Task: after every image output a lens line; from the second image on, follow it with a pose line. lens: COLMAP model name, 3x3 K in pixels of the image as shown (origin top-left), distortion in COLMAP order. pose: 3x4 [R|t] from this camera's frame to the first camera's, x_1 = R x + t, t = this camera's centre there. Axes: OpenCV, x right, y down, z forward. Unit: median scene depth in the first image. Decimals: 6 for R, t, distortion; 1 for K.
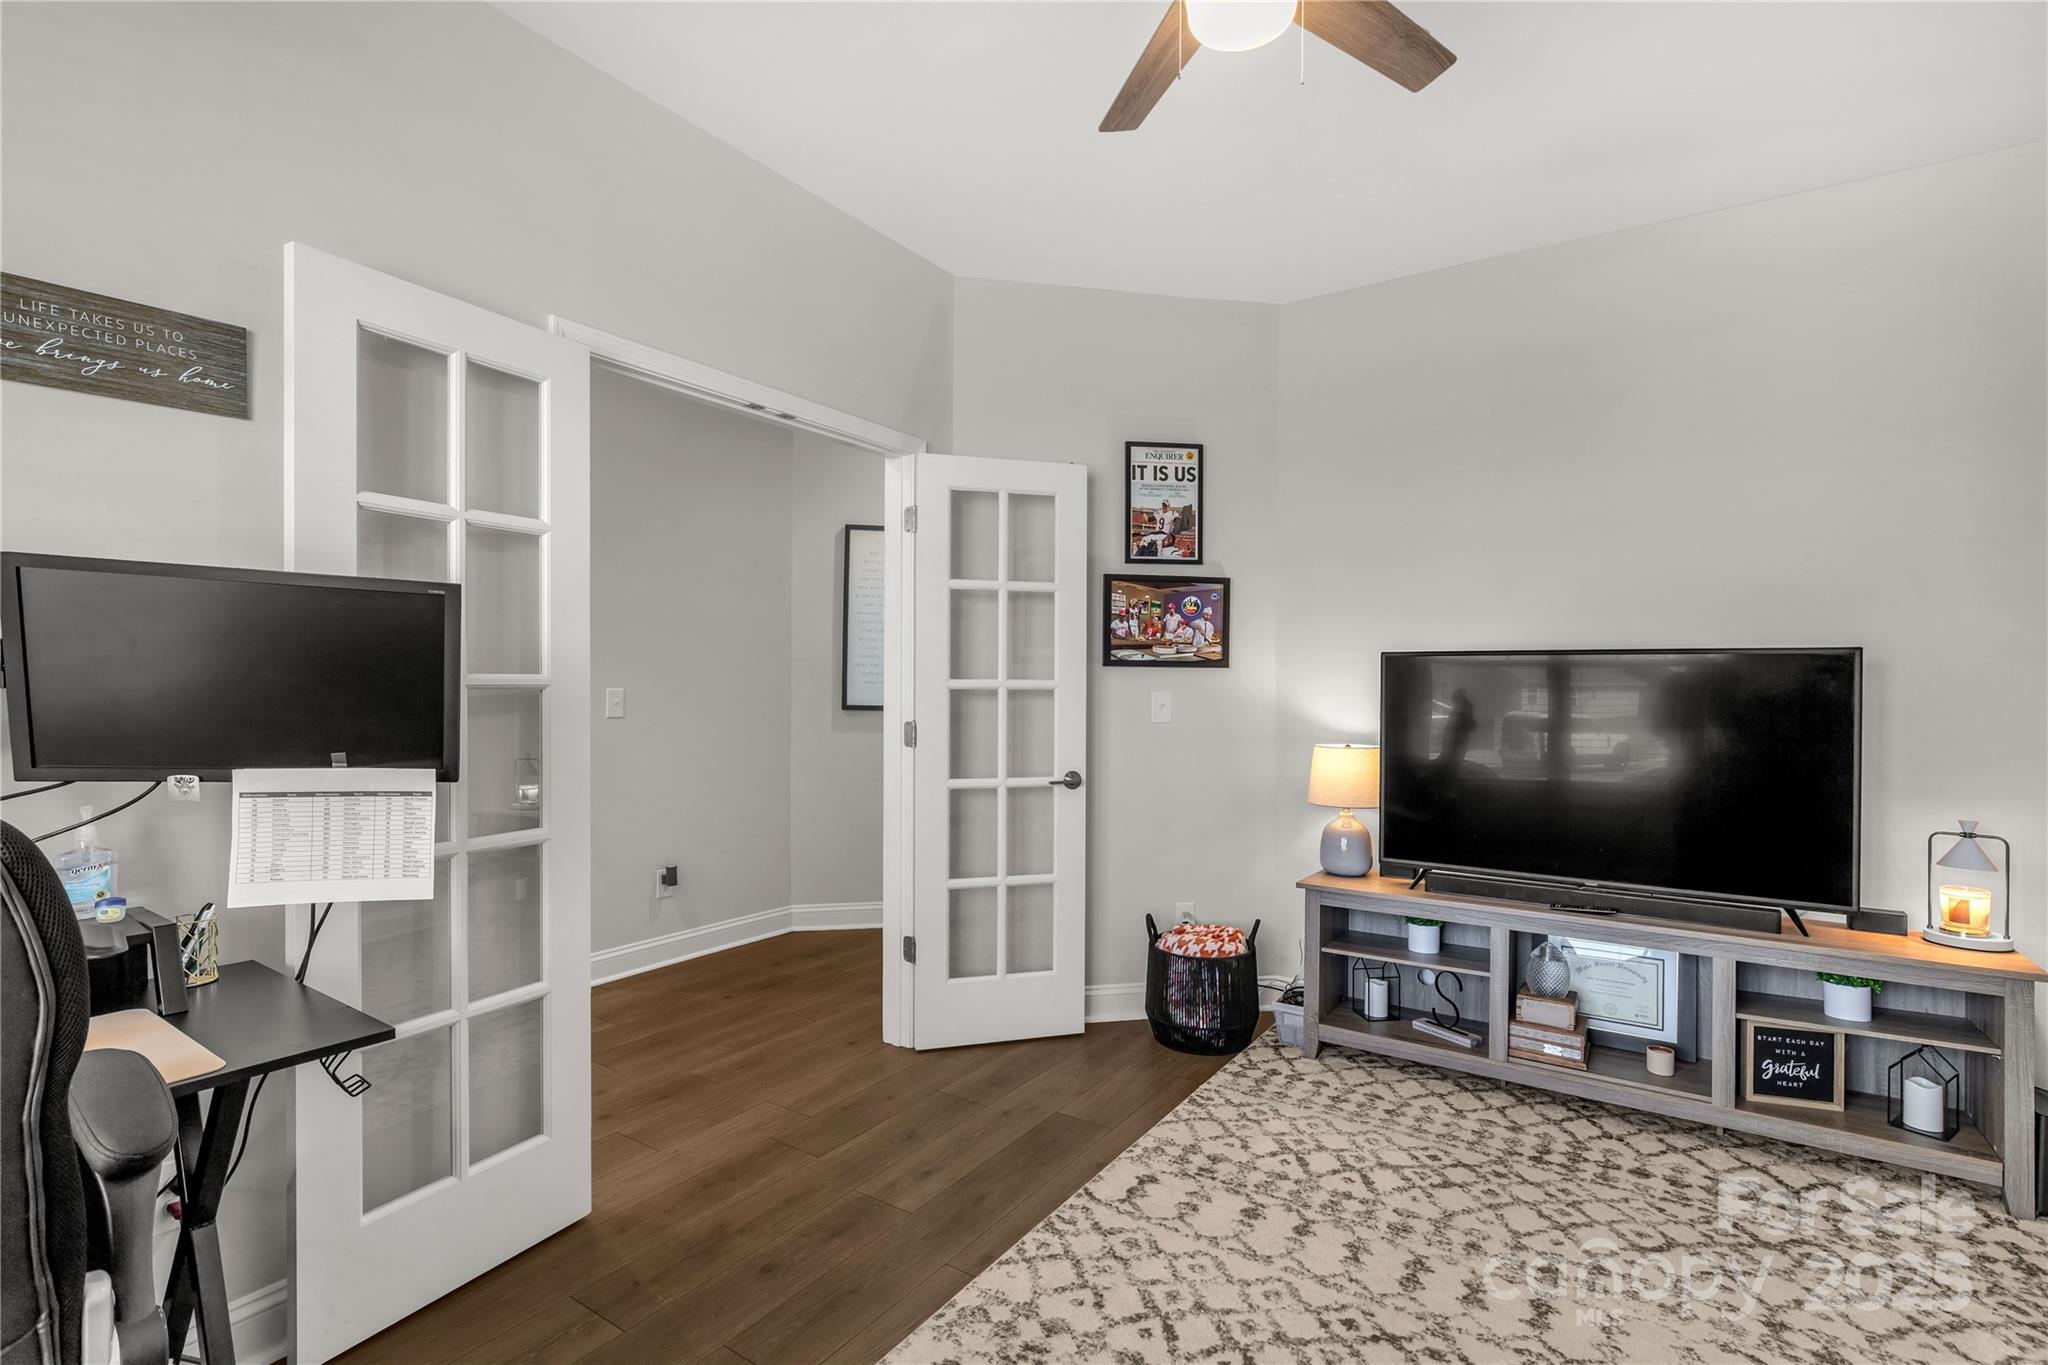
lens RADIAL K [[956.5, 0, 1023.5], [0, 956.5, 705.7], [0, 0, 1]] dist [-0.002977, -0.000747]
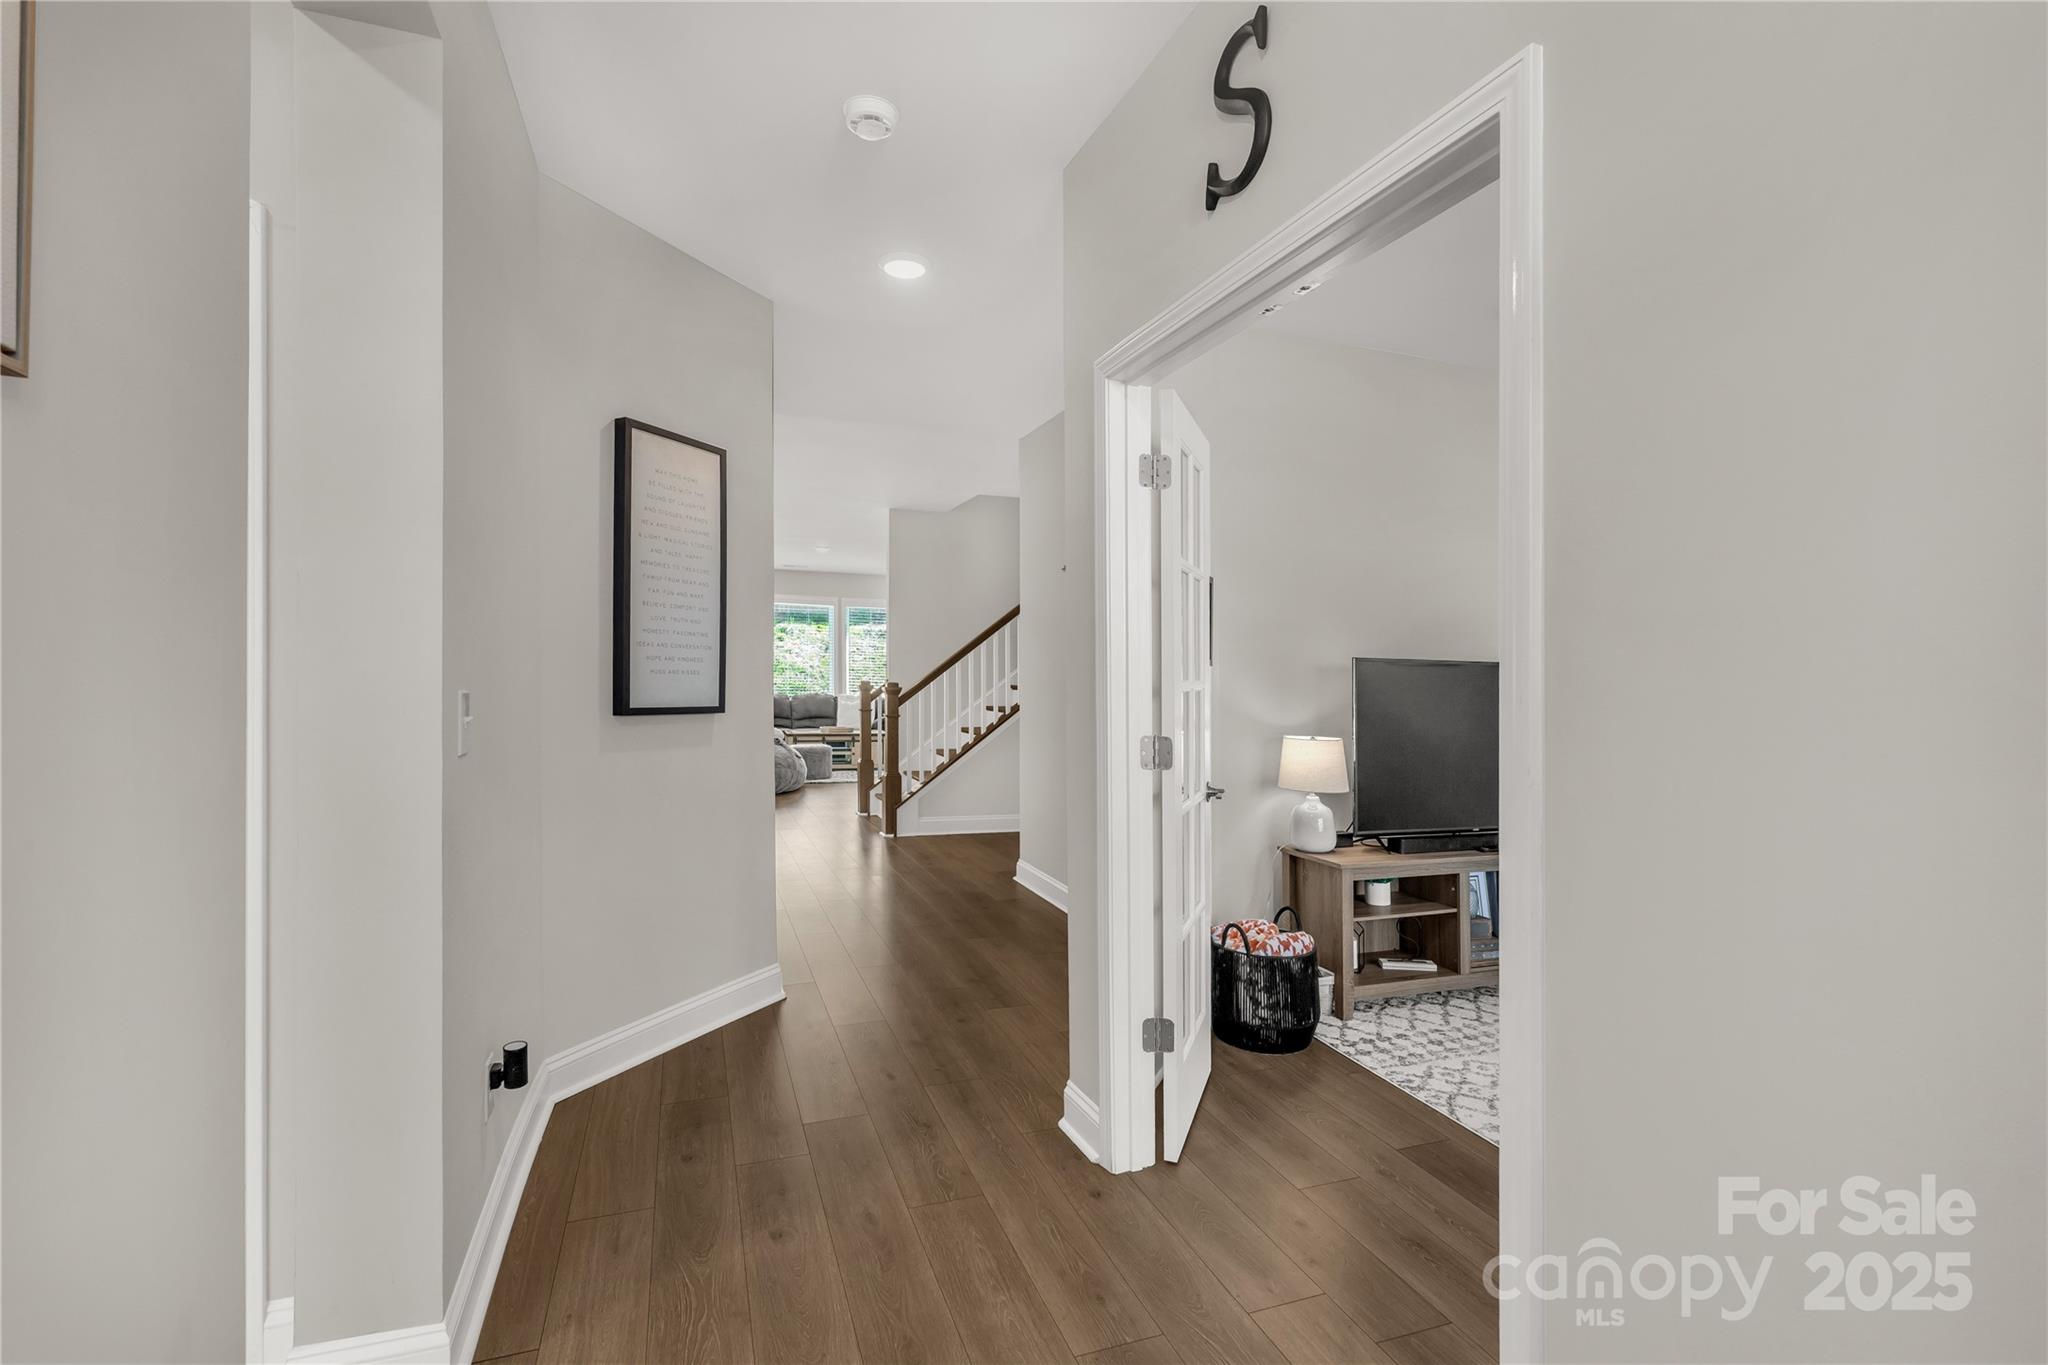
lens RADIAL K [[928.9, 0, 1024.0], [0, 928.9, 682.5], [0, 0, 1]] dist [-0.001631, -0.000129]
pose [[0.594836, -0.007798, 0.803810, -0.823444], [-0.000379, 0.999950, 0.009982, -0.037163], [-0.803847, -0.006242, 0.594803, 0.685613]]
